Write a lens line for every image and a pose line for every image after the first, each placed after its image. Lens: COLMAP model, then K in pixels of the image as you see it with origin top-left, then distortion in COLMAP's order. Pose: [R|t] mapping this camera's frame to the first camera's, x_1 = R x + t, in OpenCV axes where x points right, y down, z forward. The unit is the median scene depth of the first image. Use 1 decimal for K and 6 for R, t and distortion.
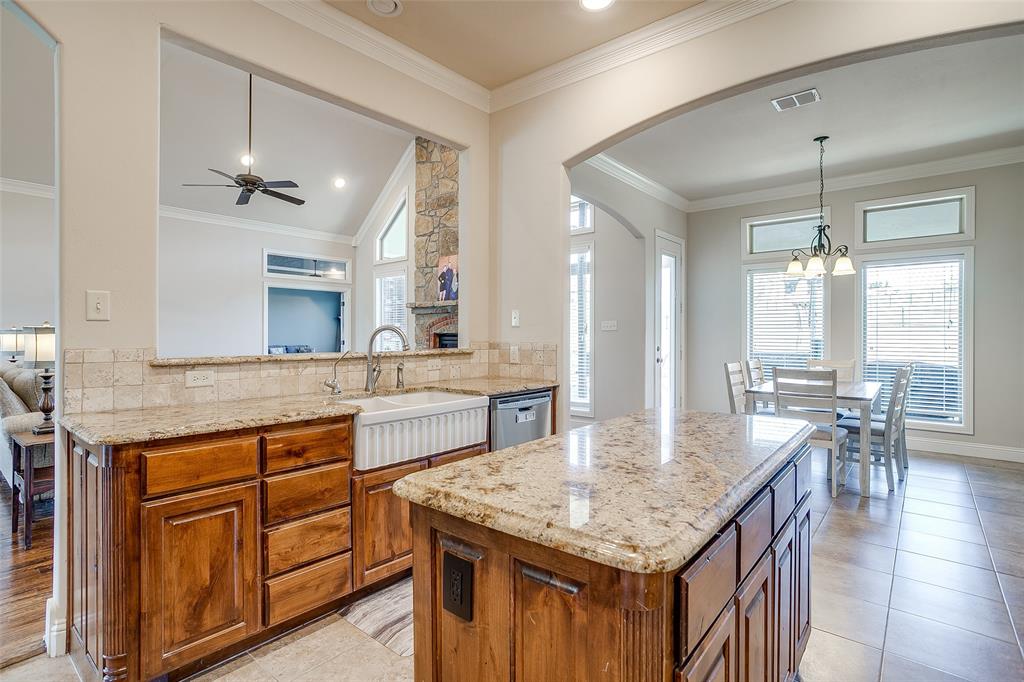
lens RADIAL K [[492.2, 0, 506.9], [0, 492.2, 334.2], [0, 0, 1]] dist [-0.023832, 0.000945]
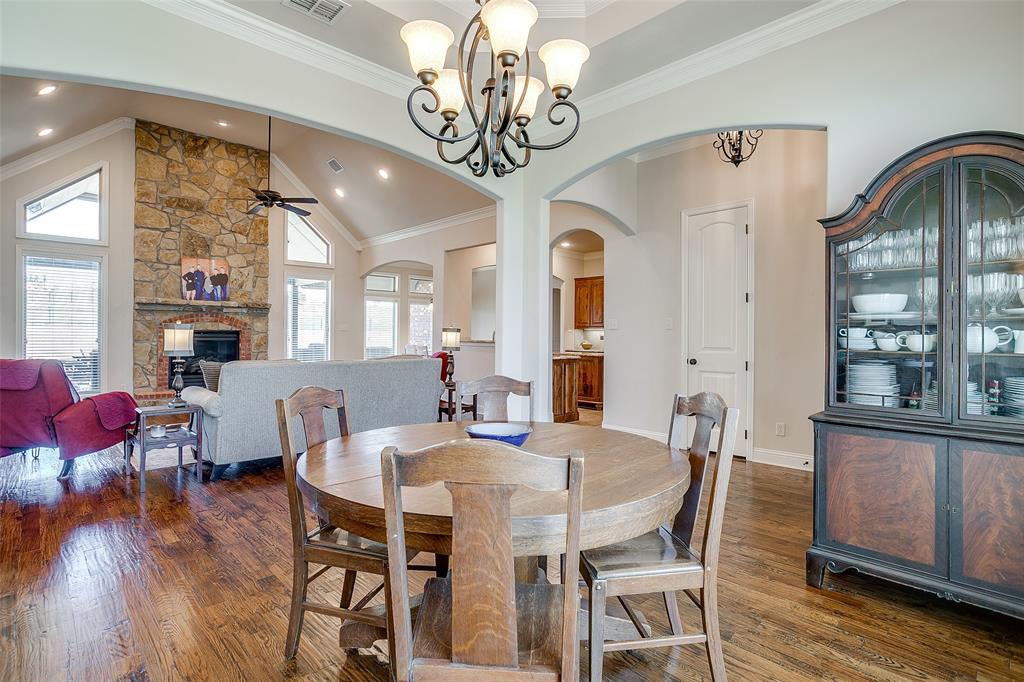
lens RADIAL K [[492.2, 0, 506.9], [0, 492.2, 334.2], [0, 0, 1]] dist [-0.023832, 0.000945]
pose [[0.096705, -0.001107, 0.995313, -1.102631], [-0.006415, 0.999978, 0.001735, -0.000316], [-0.995292, -0.006553, 0.096695, 0.224943]]
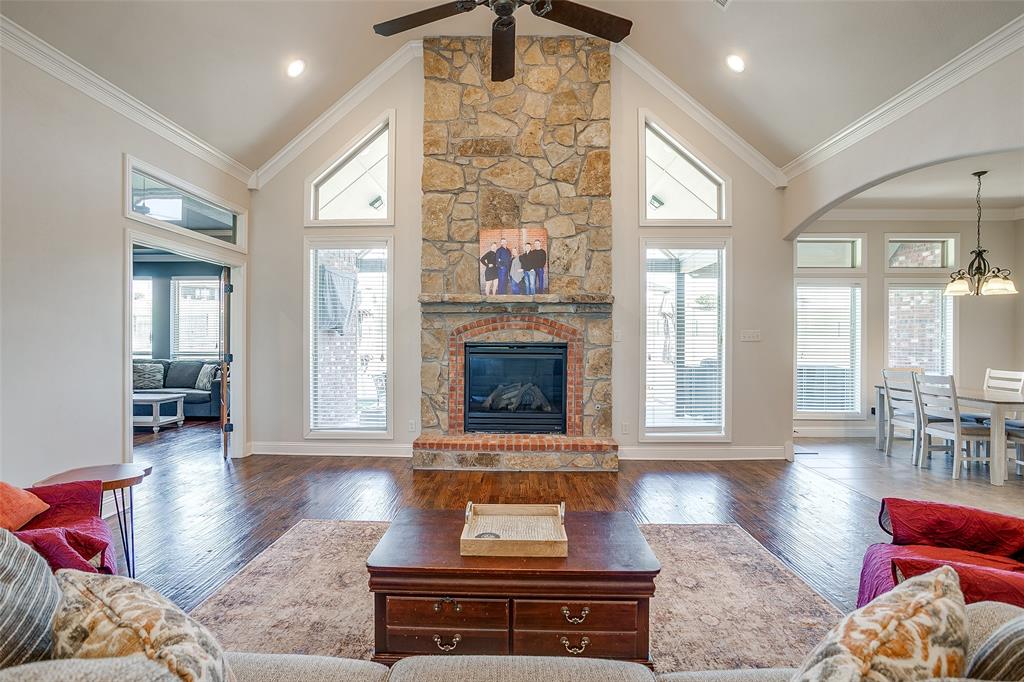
lens RADIAL K [[492.2, 0, 506.9], [0, 492.2, 334.2], [0, 0, 1]] dist [-0.023832, 0.000945]
pose [[0.784383, 0.010655, 0.620185, -0.527026], [-0.001943, 0.999890, -0.014721, -0.004252], [-0.620273, 0.010342, 0.784318, 0.464082]]
